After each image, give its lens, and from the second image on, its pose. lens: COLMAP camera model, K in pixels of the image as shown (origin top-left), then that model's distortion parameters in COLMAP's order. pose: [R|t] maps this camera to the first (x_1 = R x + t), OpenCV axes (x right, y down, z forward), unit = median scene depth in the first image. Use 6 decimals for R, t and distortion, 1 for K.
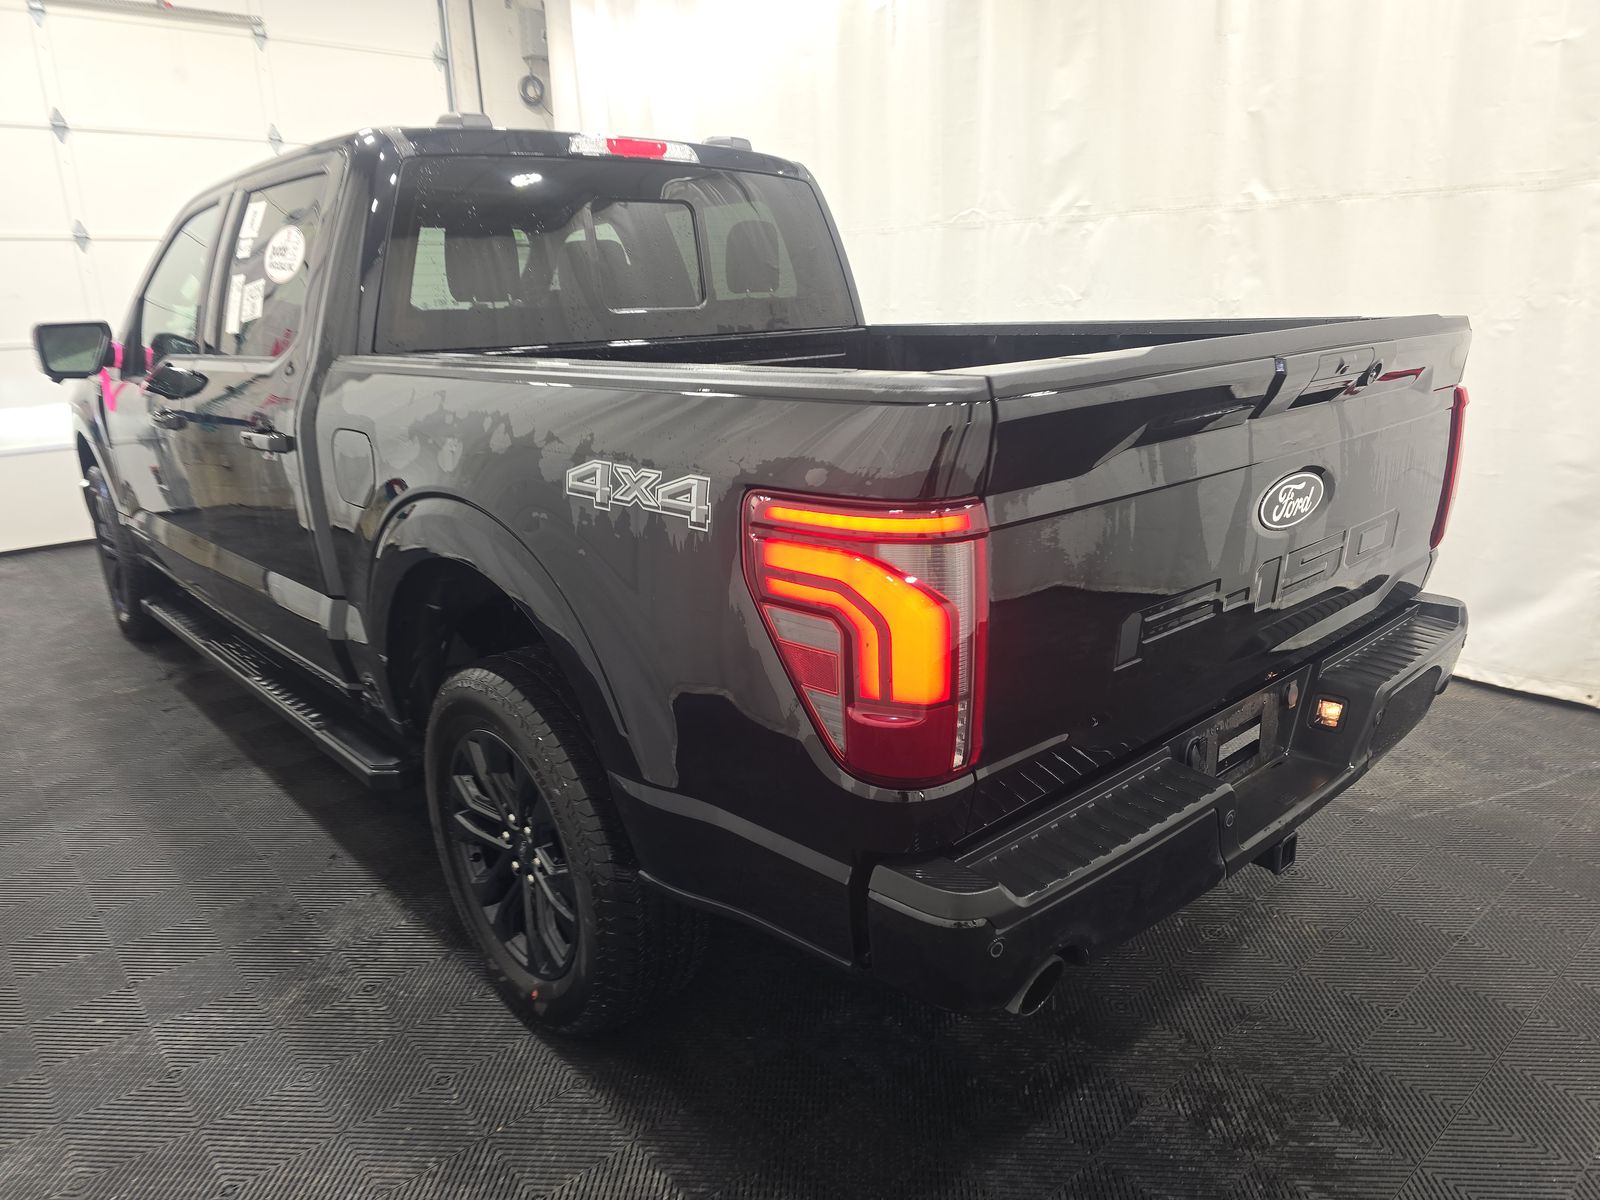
lens RADIAL K [[1058.2, 0, 803.5], [0, 1058.2, 607.5], [0, 0, 1]] dist [0.075732, -0.070141]
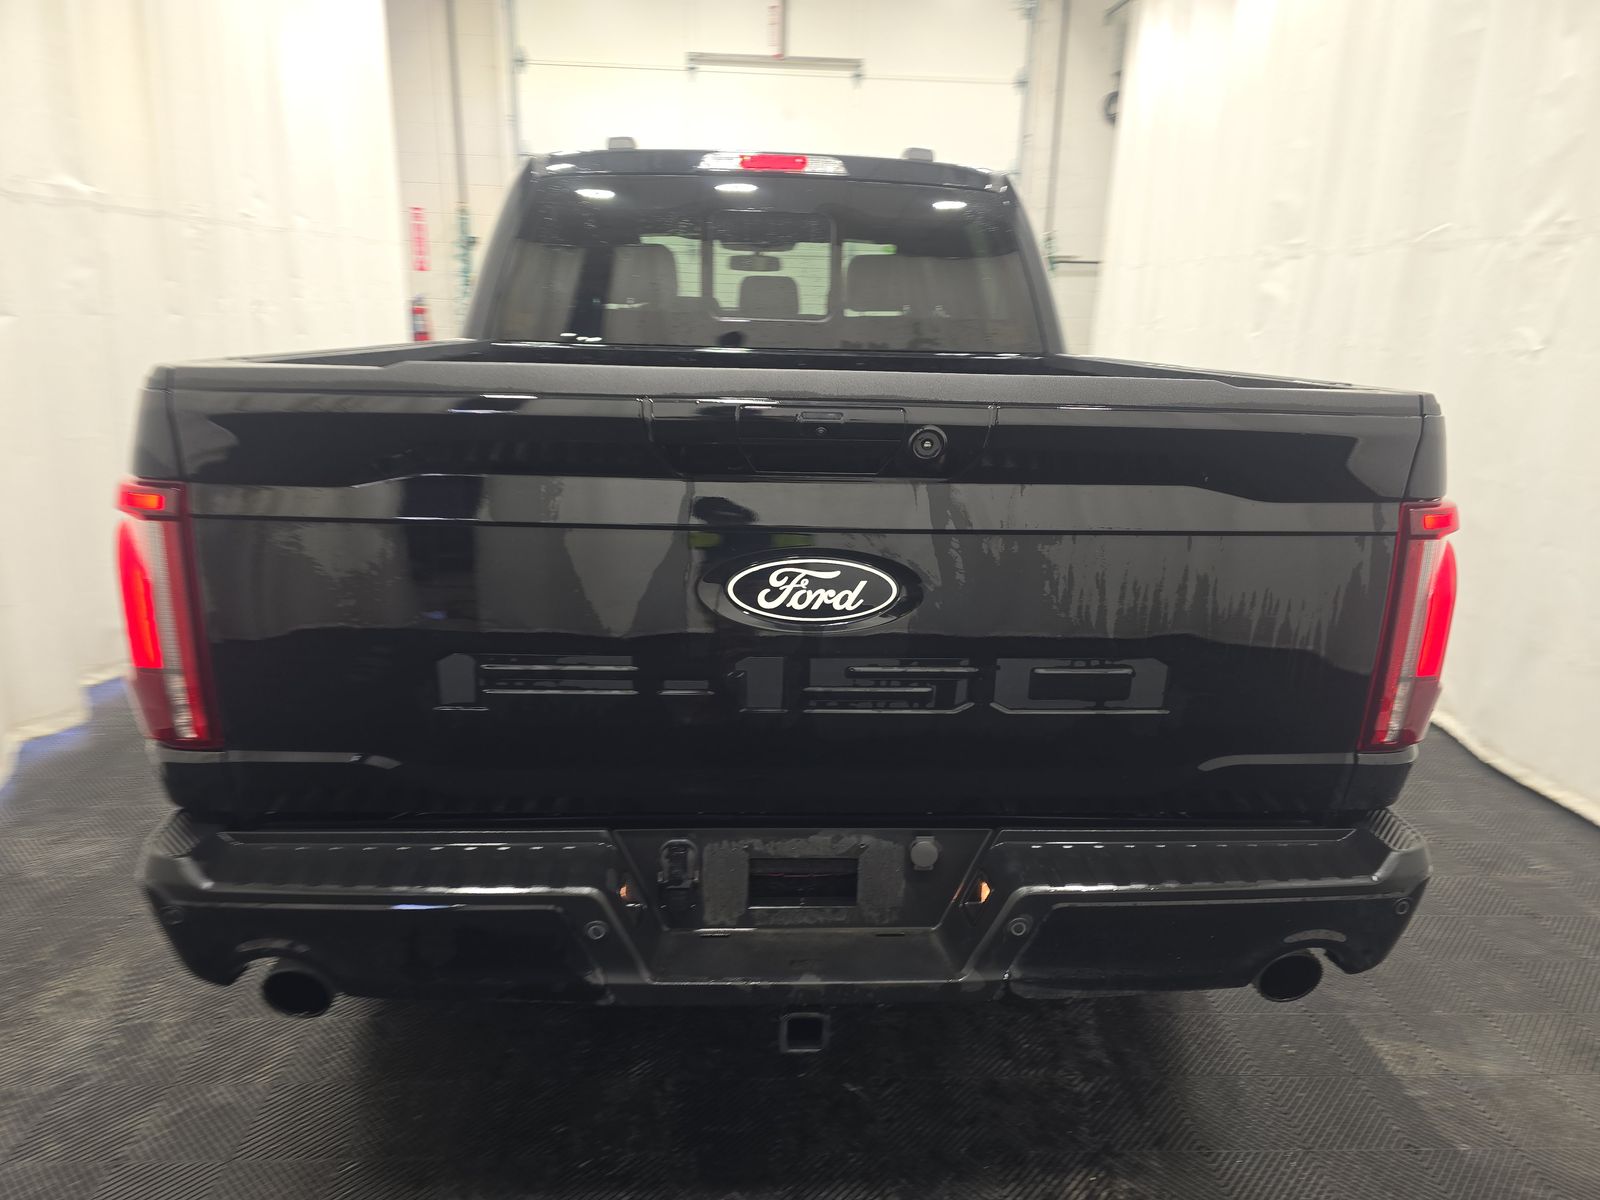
lens RADIAL K [[1058.2, 0, 803.5], [0, 1058.2, 607.5], [0, 0, 1]] dist [0.075732, -0.070141]
pose [[0.777575, 0.217197, -0.590087, 0.505312], [-0.226959, 0.972131, 0.058748, -0.072787], [0.586402, 0.088244, 0.805199, 0.204947]]
